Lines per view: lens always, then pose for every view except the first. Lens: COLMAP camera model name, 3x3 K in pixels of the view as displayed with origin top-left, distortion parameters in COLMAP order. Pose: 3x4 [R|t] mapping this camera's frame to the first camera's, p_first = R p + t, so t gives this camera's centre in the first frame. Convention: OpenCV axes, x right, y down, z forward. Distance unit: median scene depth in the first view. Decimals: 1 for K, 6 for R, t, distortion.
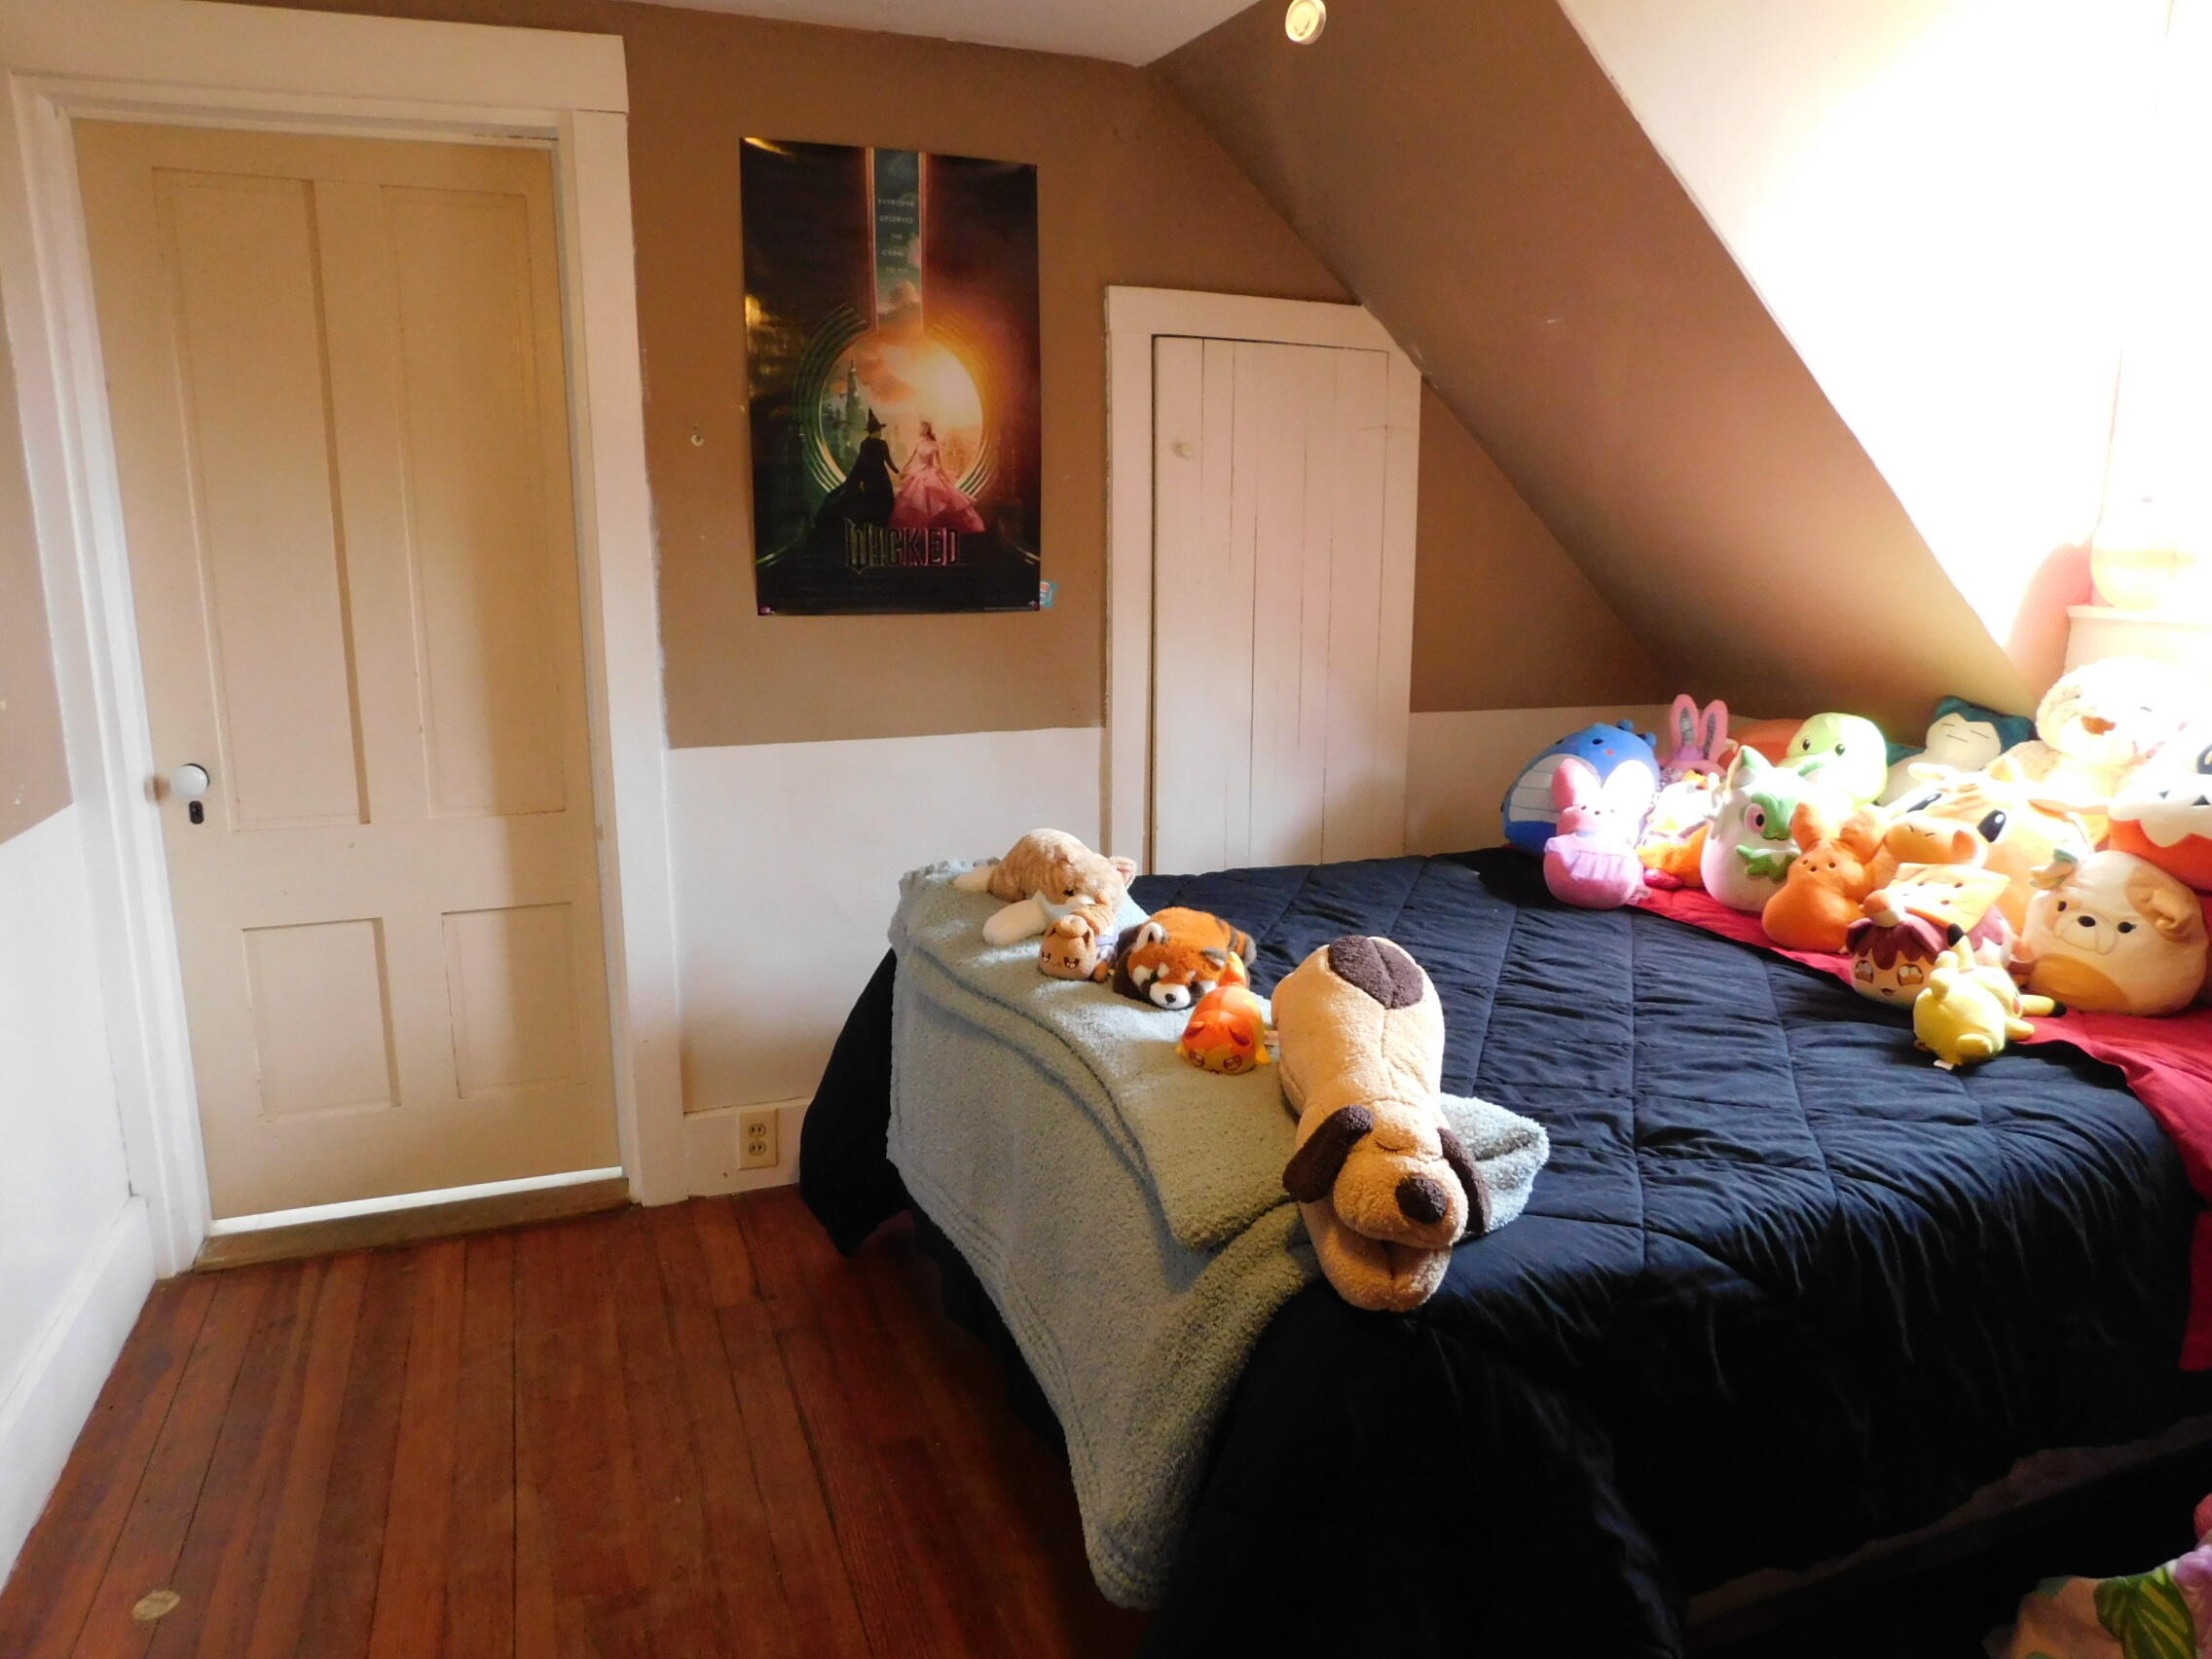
lens RADIAL K [[1443.2, 0, 1100.1], [0, 1443.2, 835.8], [0, 0, 1]] dist [-0.035635, 0.007471]
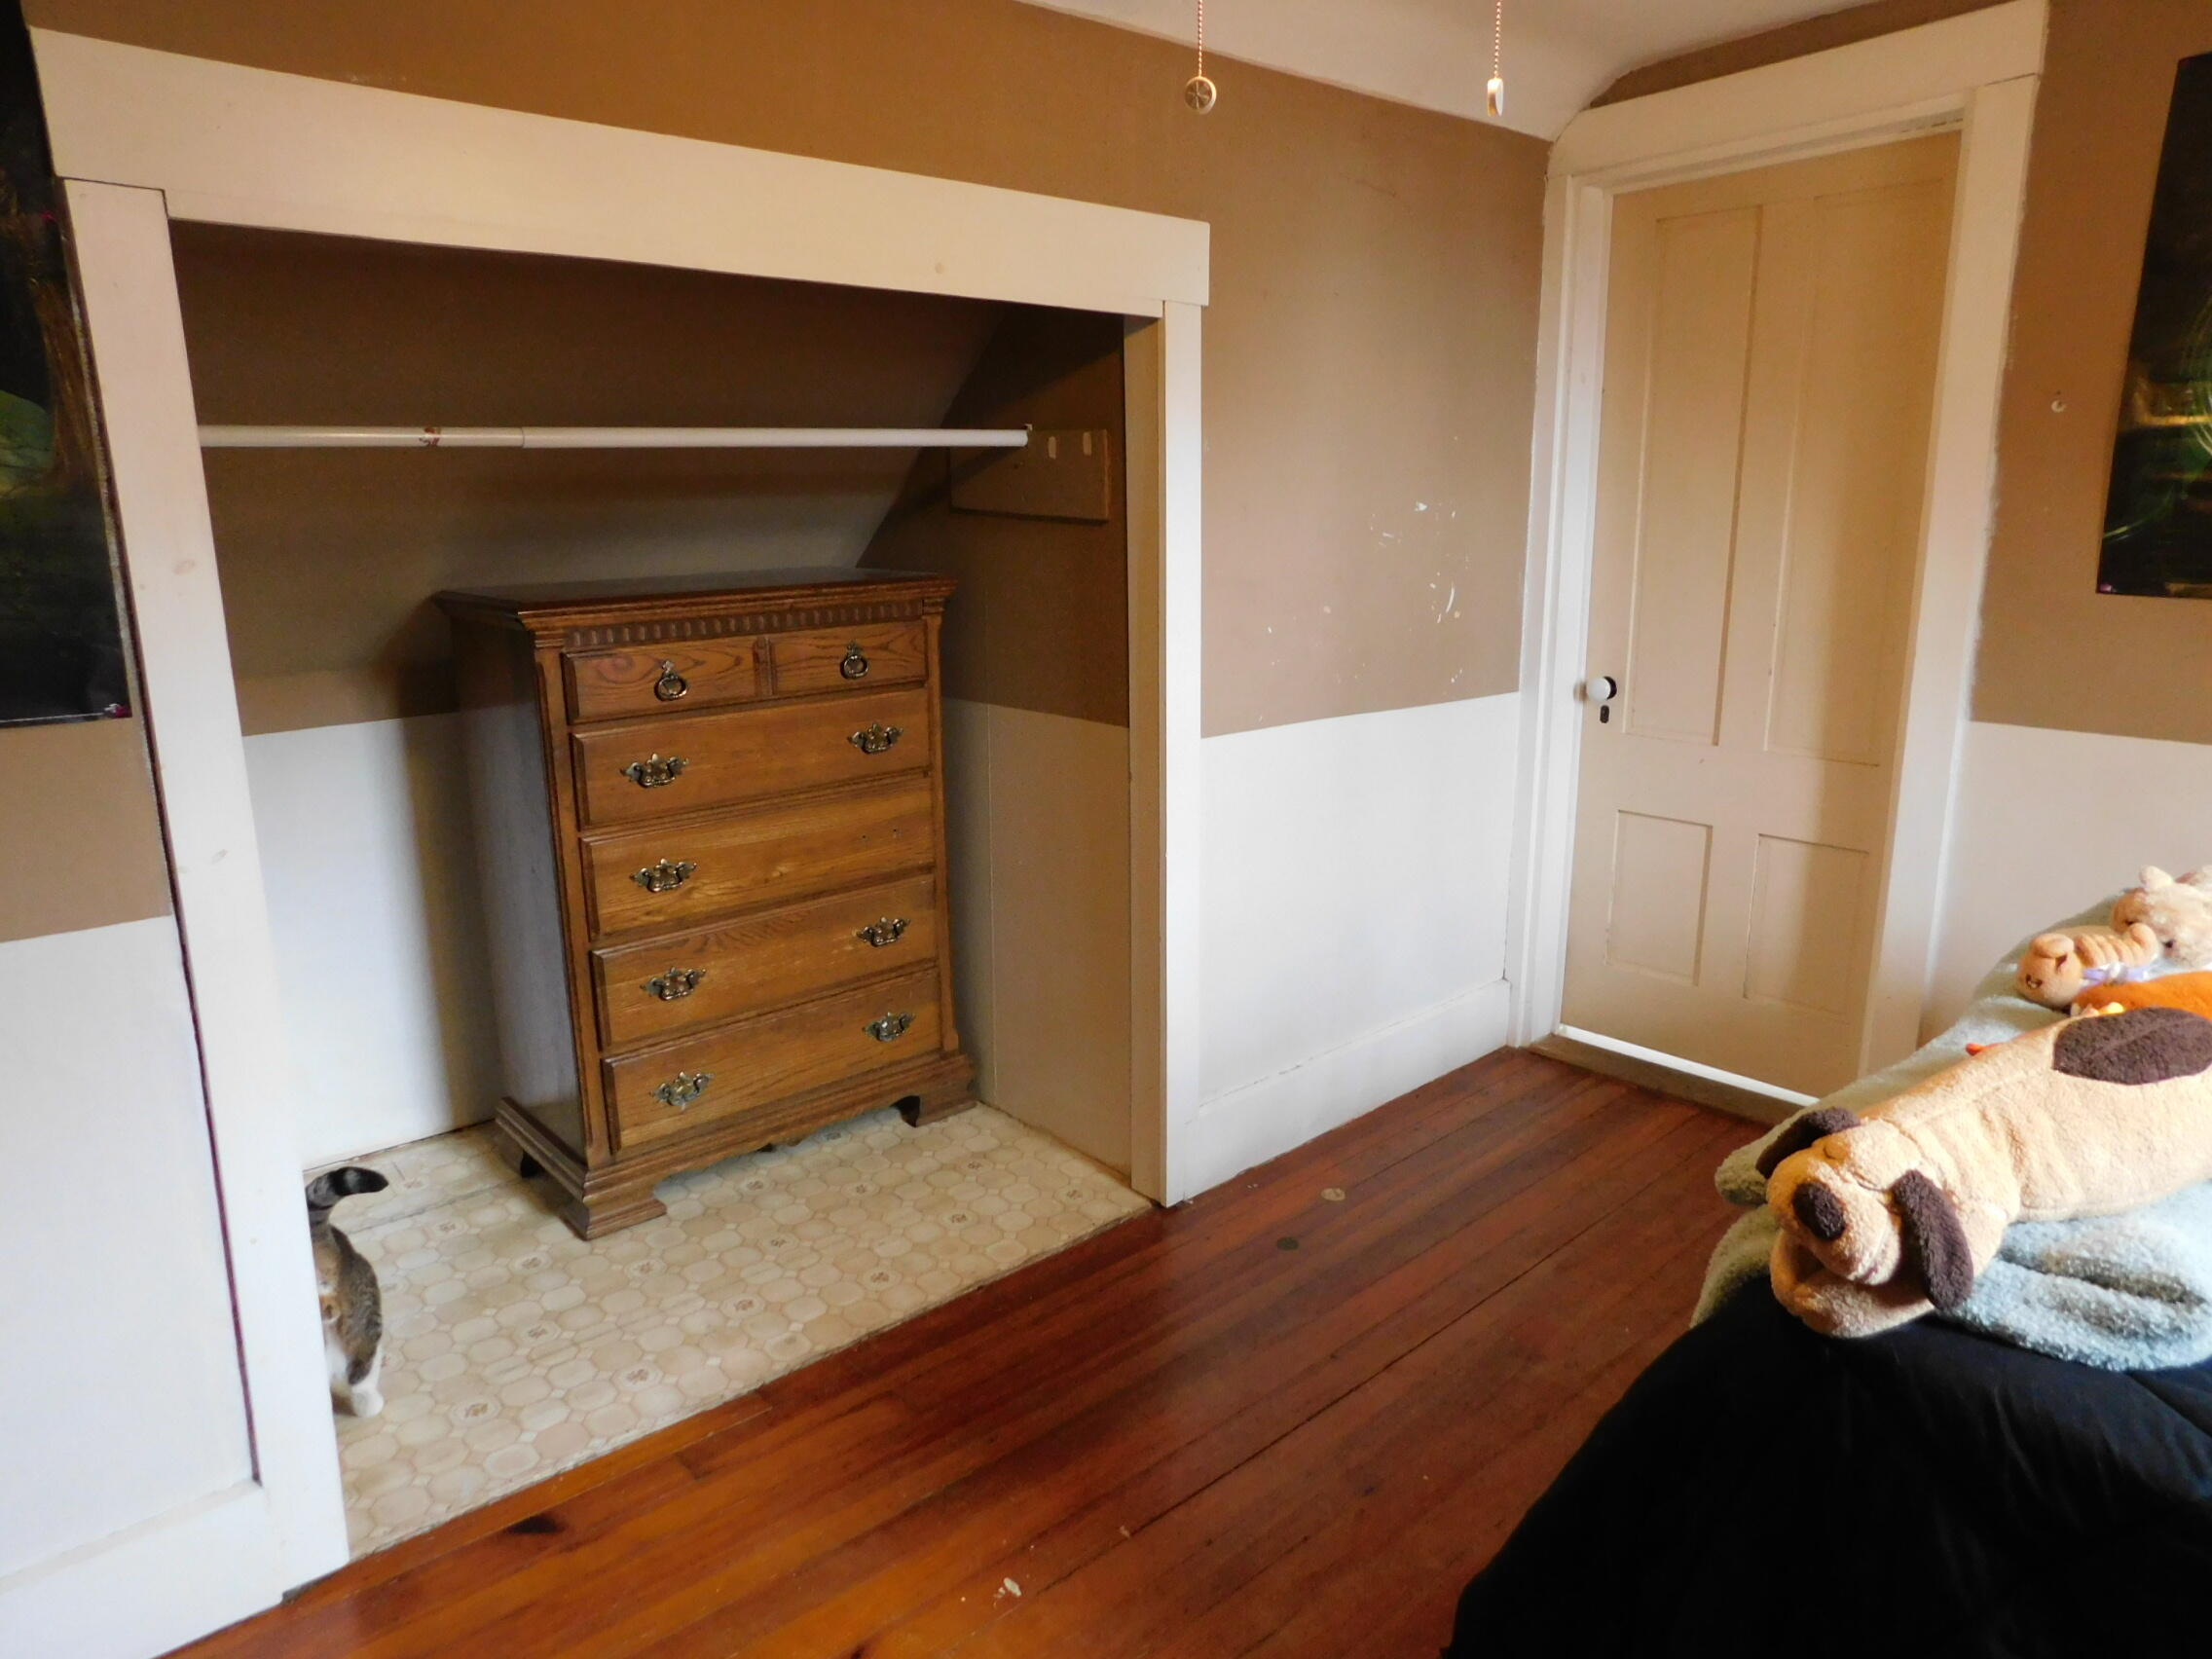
lens RADIAL K [[1443.2, 0, 1095.2], [0, 1443.2, 823.4], [0, 0, 1]] dist [-0.035635, 0.007471]
pose [[0.338271, 0.200174, -0.919512, 0.434560], [-0.187734, 0.971828, 0.142499, -0.018735], [0.922133, 0.124421, 0.366321, 0.093577]]
